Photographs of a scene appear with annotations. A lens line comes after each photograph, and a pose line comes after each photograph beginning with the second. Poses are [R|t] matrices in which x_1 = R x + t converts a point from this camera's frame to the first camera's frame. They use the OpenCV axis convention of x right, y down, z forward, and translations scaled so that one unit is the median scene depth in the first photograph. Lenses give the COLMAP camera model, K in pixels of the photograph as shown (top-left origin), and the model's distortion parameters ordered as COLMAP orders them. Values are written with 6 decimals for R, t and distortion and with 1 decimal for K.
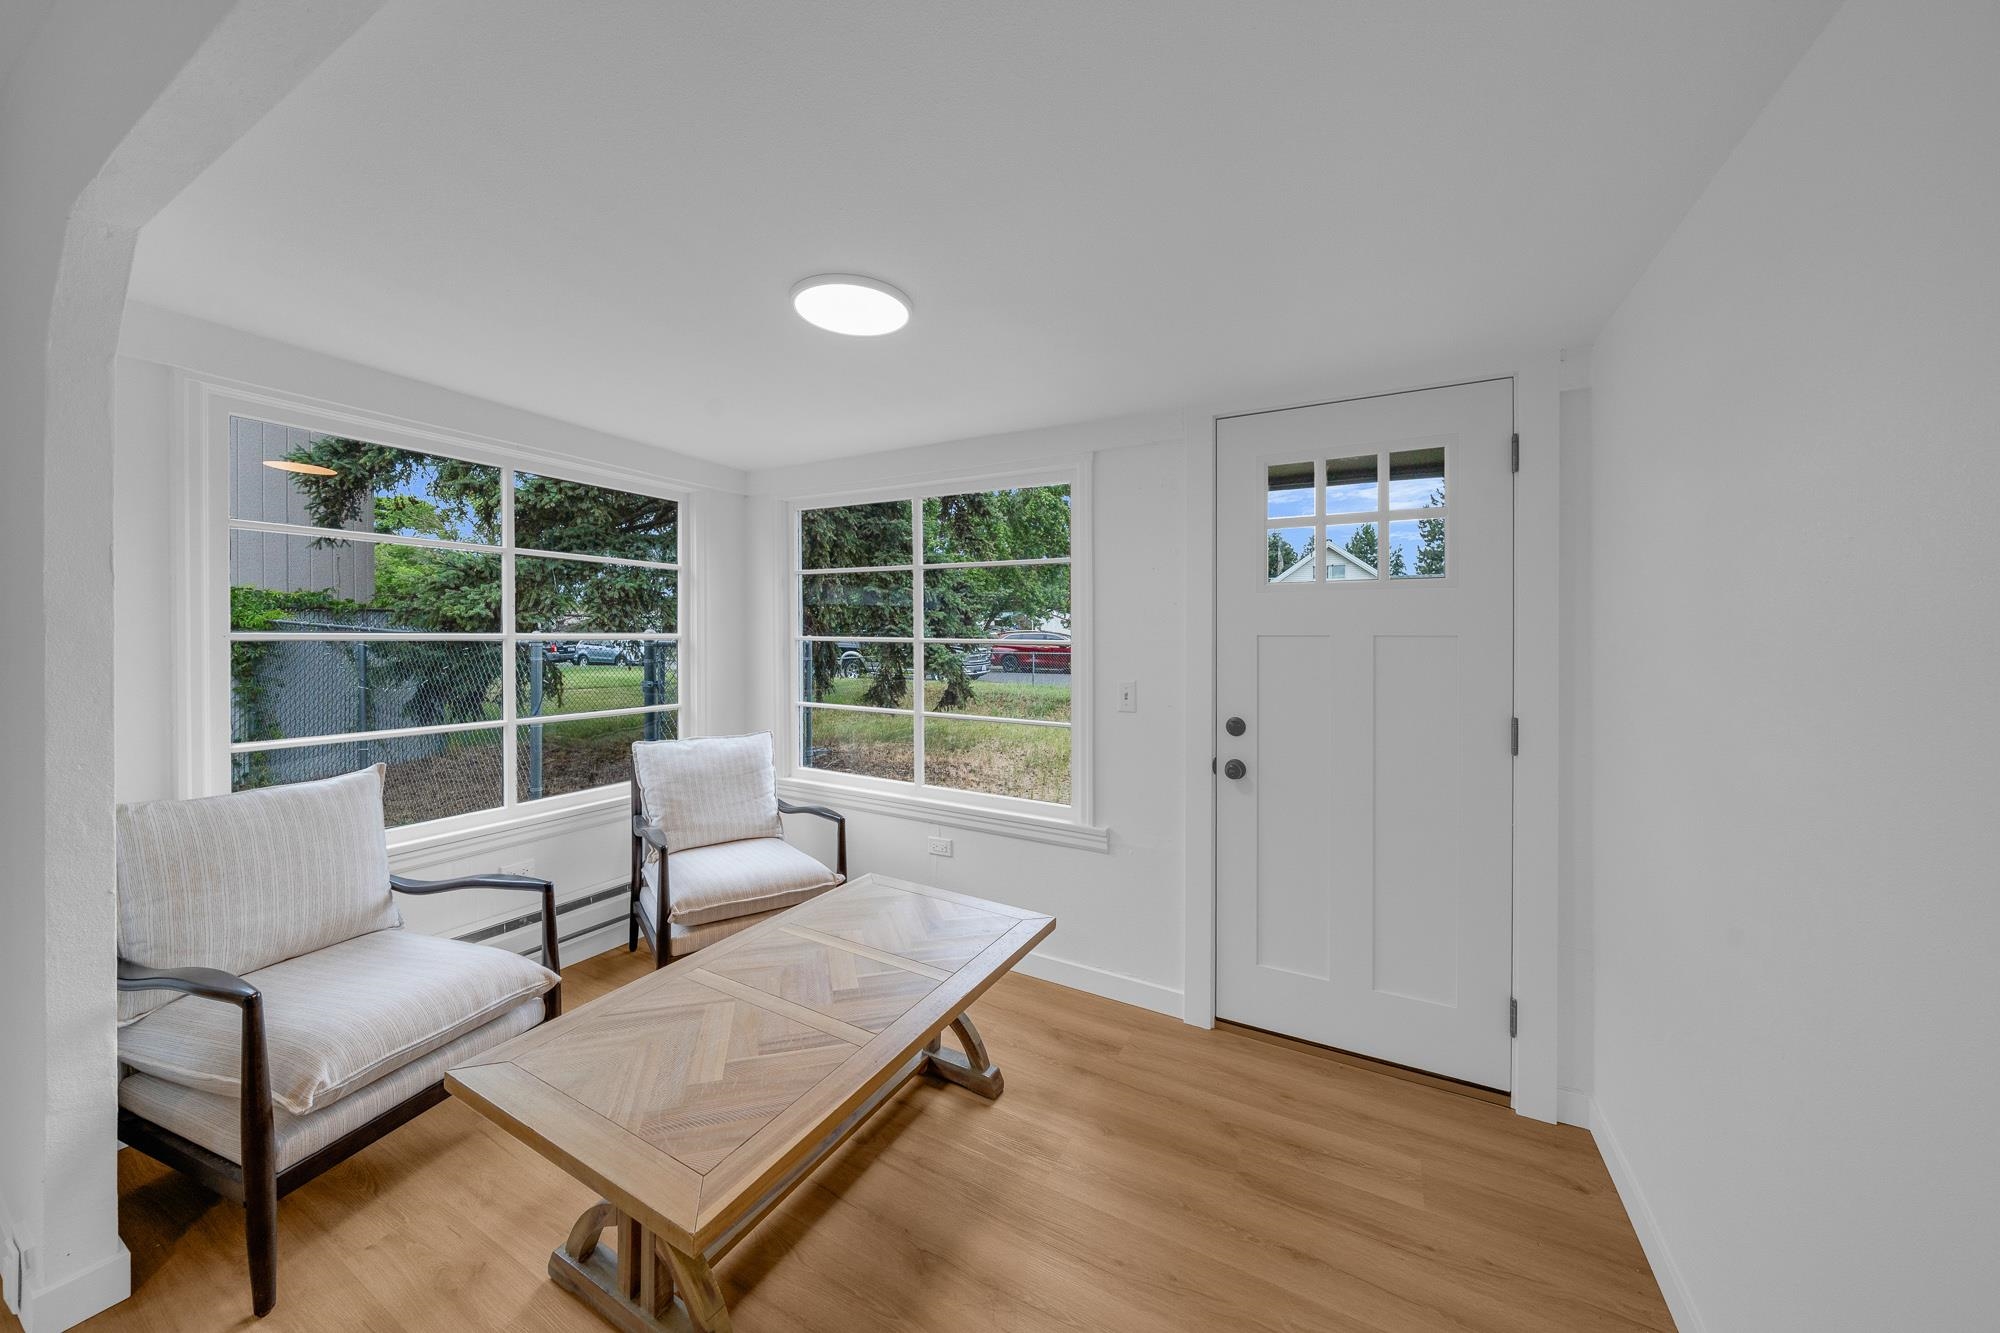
lens RADIAL K [[735.4, 0, 992.2], [0, 735.4, 648.1], [0, 0, 1]] dist [0.000284, 0.000443]
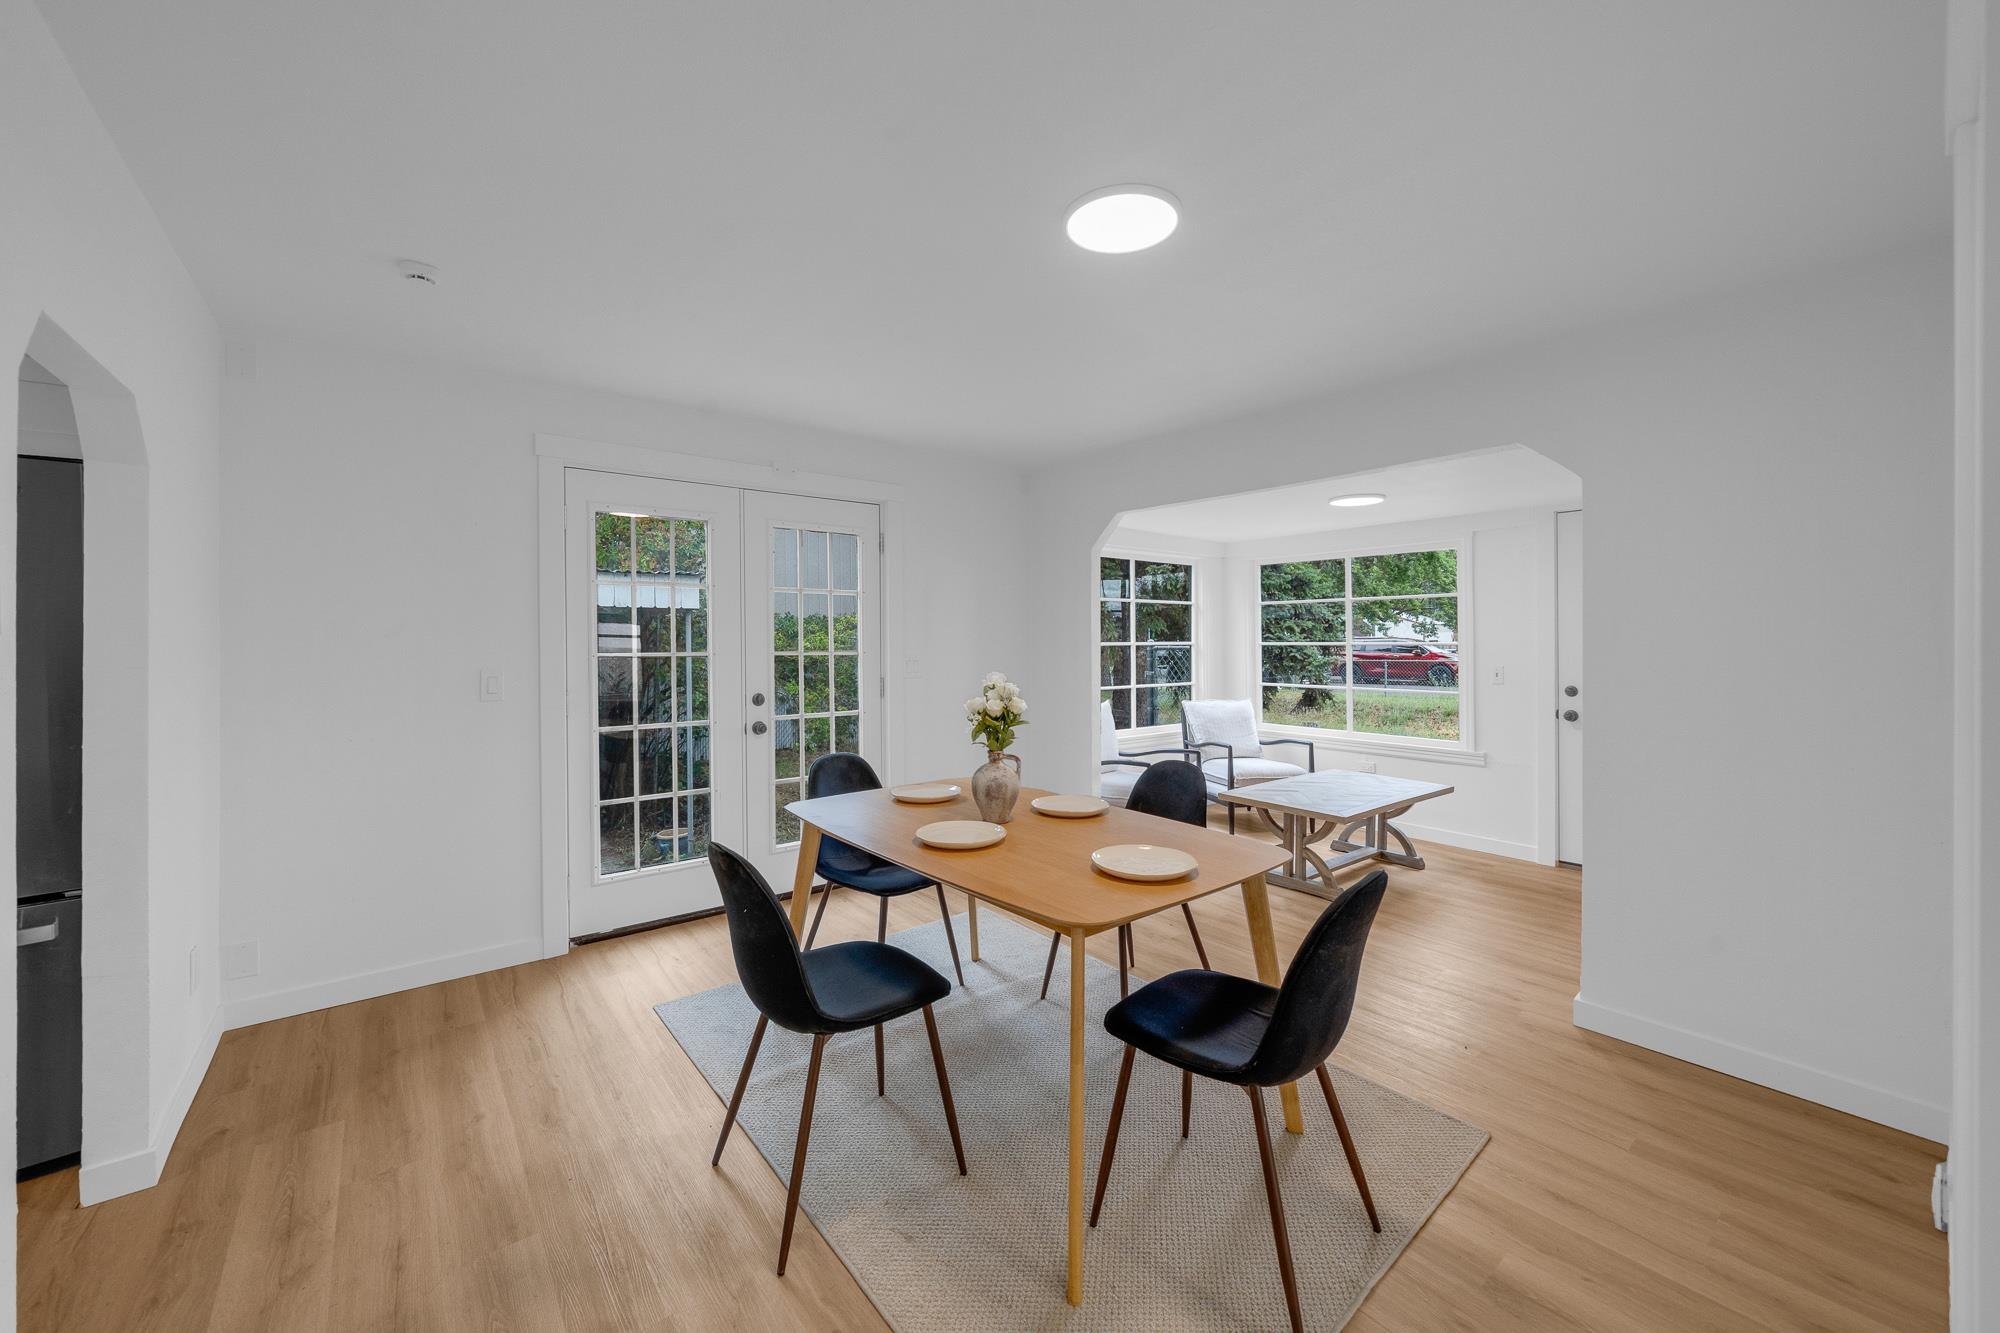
lens RADIAL K [[756.0, 0, 1000.5], [0, 756.0, 659.1], [0, 0, 1]] dist [0.000406, 0.000051]
pose [[0.918435, -0.001736, -0.395568, -0.156878], [0.002686, 0.999995, 0.001846, 0.018398], [0.395563, -0.002758, 0.918435, -0.917525]]
